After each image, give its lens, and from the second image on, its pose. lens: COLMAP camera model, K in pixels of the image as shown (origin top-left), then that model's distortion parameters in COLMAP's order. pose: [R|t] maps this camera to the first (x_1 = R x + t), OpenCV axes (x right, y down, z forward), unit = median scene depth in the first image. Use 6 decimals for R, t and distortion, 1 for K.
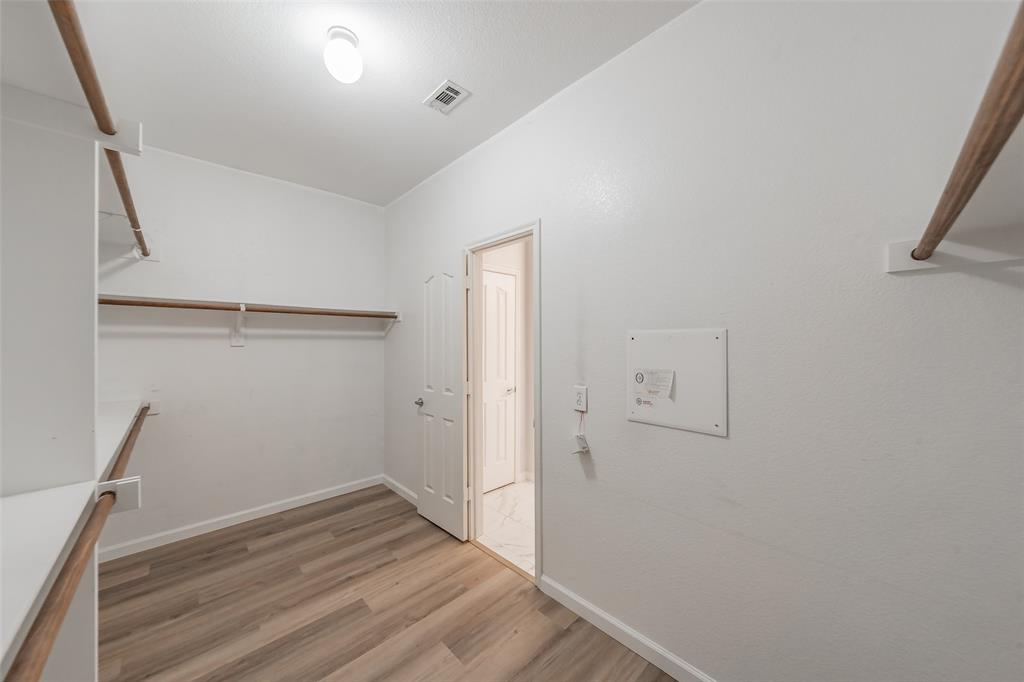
lens RADIAL K [[365.6, 0, 512.6], [0, 365.6, 339.2], [0, 0, 1]] dist [-0.003252, 0.000876]
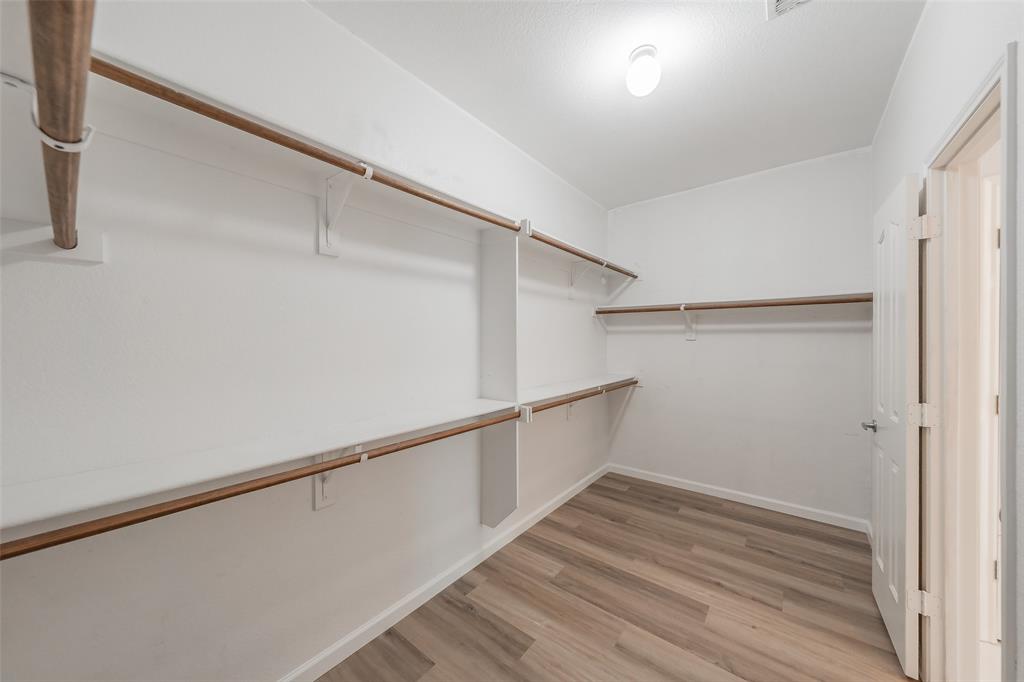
lens RADIAL K [[365.6, 0, 511.3], [0, 365.6, 340.8], [0, 0, 1]] dist [-0.003252, 0.000876]
pose [[0.113272, 0.007935, -0.993532, 0.394595], [0.007837, 0.999930, 0.008880, 0.007229], [0.993533, -0.008792, 0.113202, 0.329856]]
